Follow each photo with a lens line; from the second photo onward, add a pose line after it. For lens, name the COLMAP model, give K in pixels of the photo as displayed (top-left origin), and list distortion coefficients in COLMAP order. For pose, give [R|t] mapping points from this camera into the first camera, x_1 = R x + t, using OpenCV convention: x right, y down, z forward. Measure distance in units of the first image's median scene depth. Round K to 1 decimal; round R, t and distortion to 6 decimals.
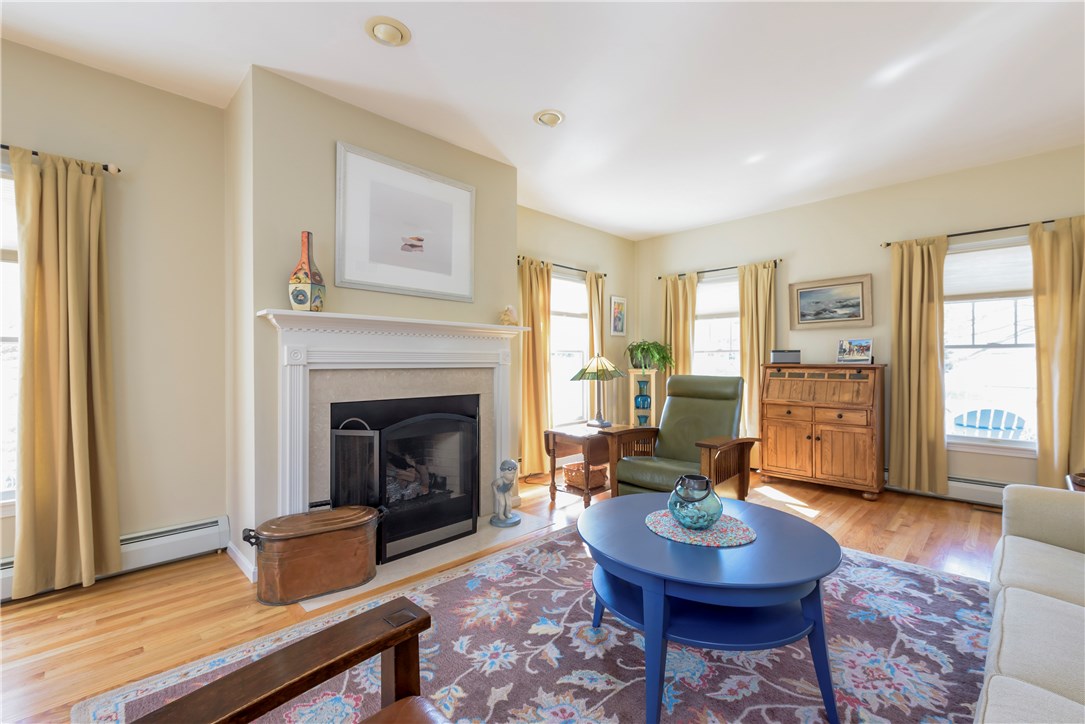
lens RADIAL K [[468.7, 0, 542.5], [0, 468.7, 362.0], [0, 0, 1]] dist [0.002094, 0.000070]
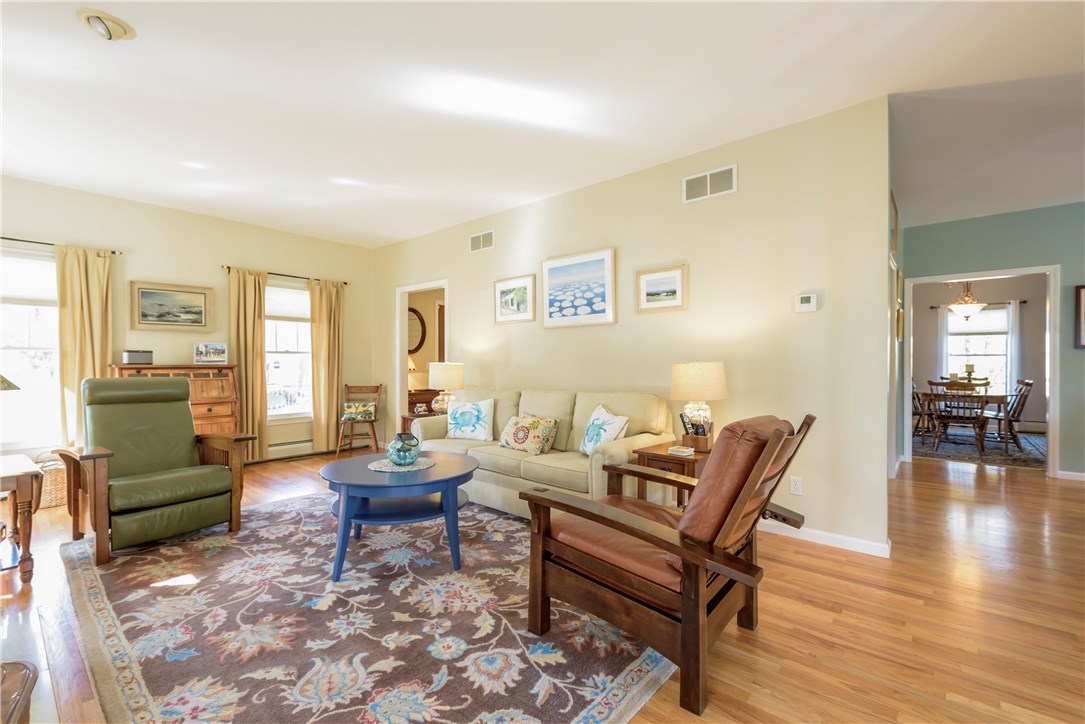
lens RADIAL K [[468.7, 0, 542.5], [0, 468.7, 362.0], [0, 0, 1]] dist [0.002094, 0.000070]
pose [[-0.089237, 0.004773, 0.995999, -0.594053], [0.002379, 0.999987, -0.004579, 0.005553], [-0.996008, 0.001961, -0.089247, 0.305731]]
